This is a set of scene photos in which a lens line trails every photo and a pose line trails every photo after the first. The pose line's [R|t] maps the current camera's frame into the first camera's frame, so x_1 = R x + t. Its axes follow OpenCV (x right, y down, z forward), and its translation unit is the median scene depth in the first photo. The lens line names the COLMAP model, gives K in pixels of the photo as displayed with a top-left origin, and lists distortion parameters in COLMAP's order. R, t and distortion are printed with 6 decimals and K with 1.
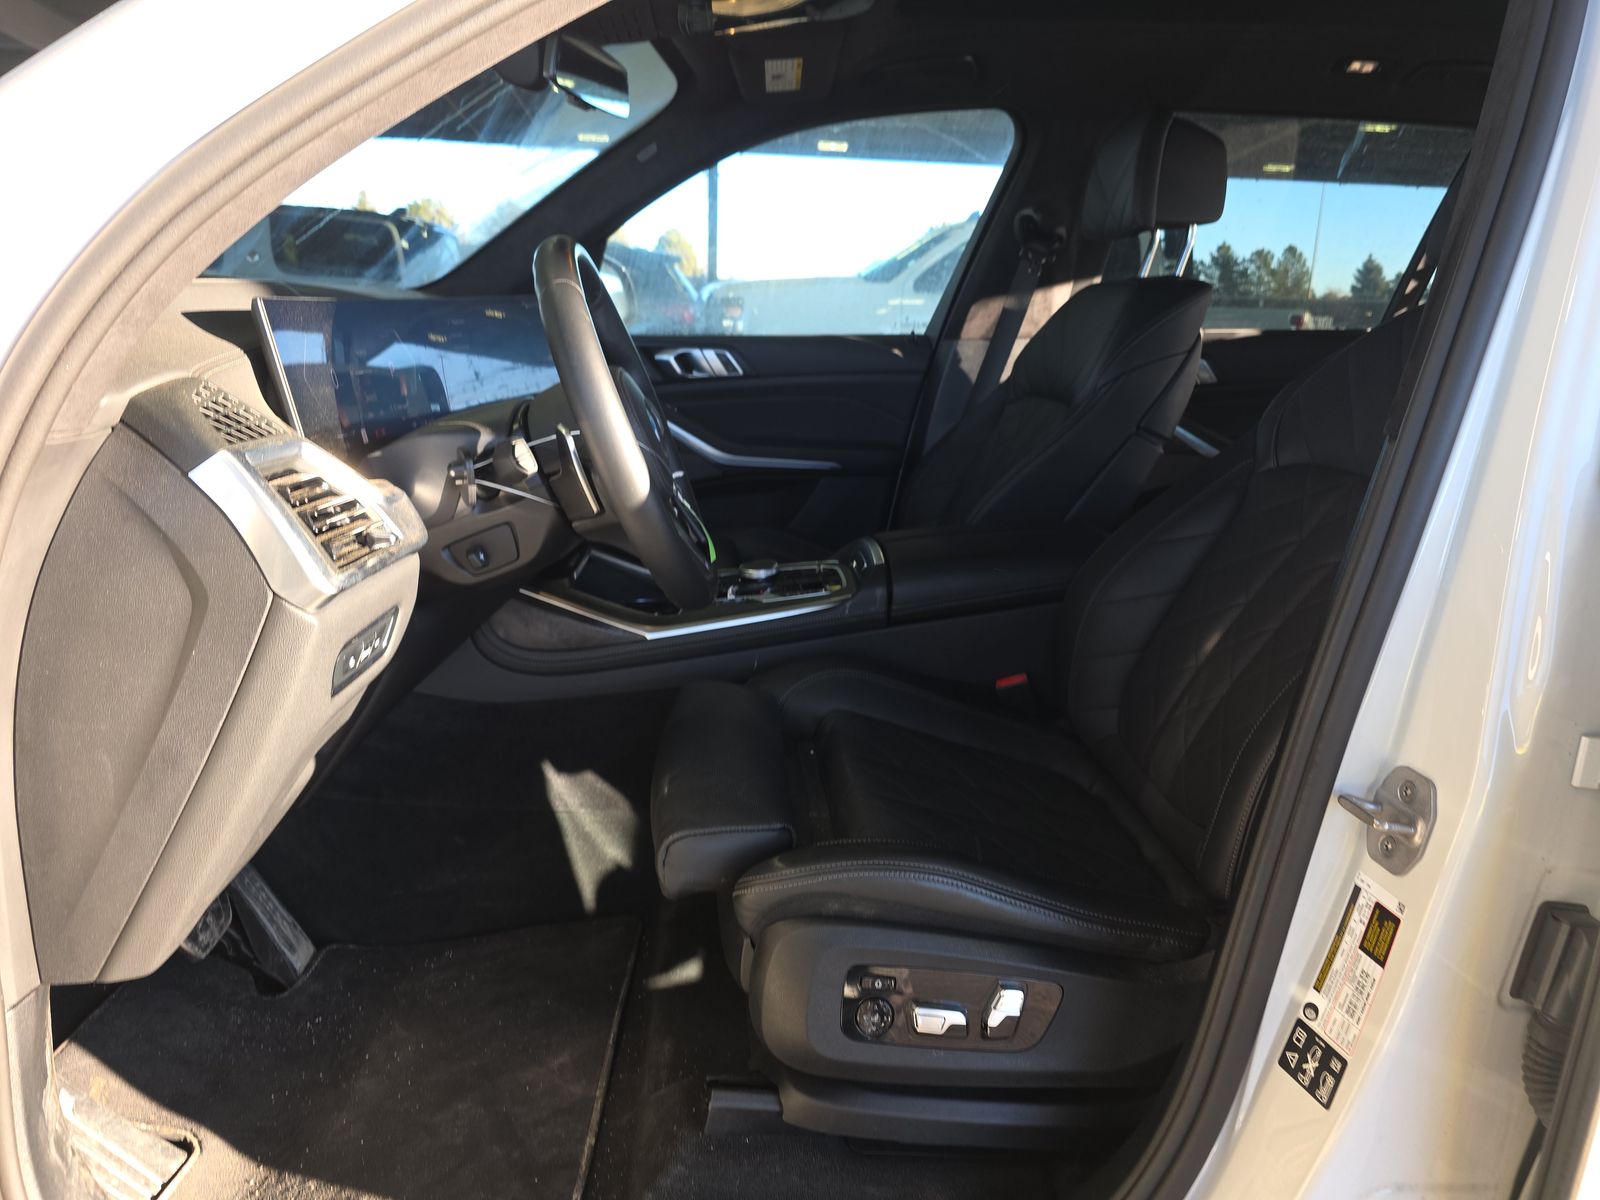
lens RADIAL K [[1076.5, 0, 800.0], [0, 1076.5, 600.0], [0, 0, 1]] dist [0.000854, 0.002004]
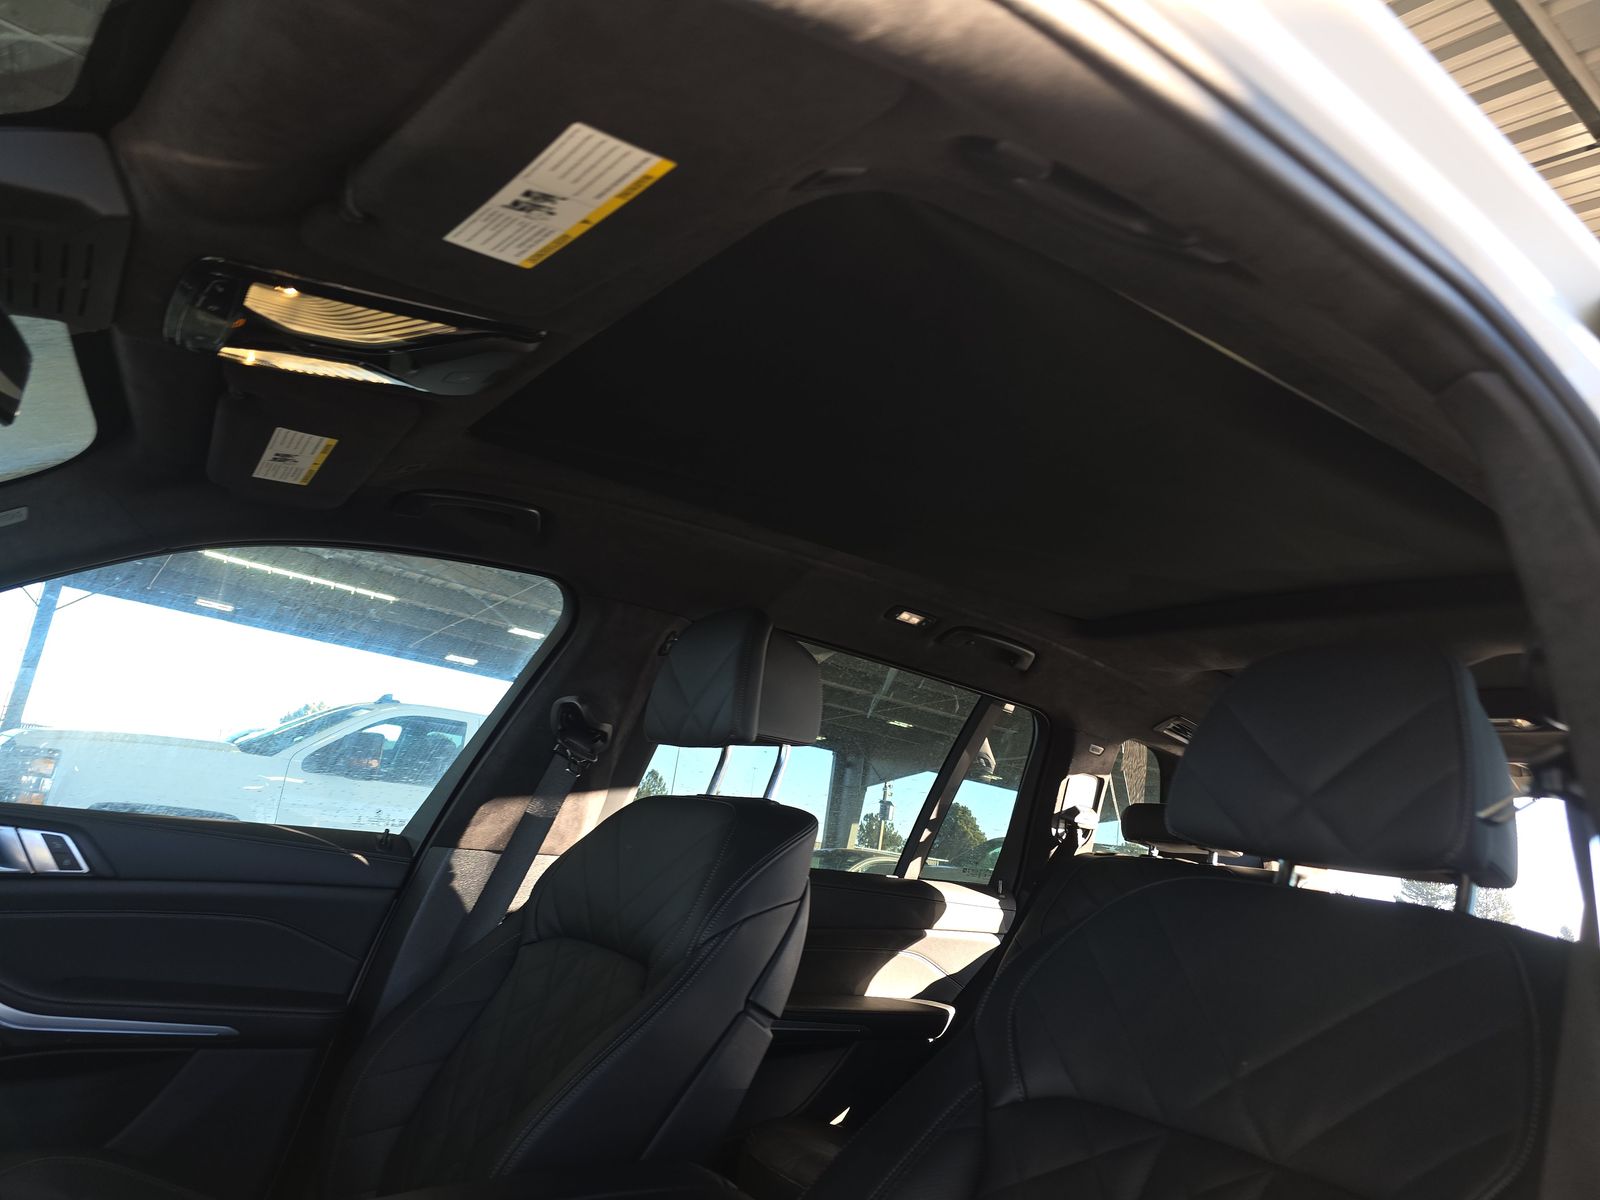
lens RADIAL K [[1061.7, 0, 799.6], [0, 1061.7, 625.9], [0, 0, 1]] dist [0.077082, -0.046151]
pose [[0.842552, 0.196791, 0.501377, -0.053120], [0.031459, 0.911295, -0.410551, -0.071963], [-0.537695, 0.361684, 0.761623, 0.260001]]
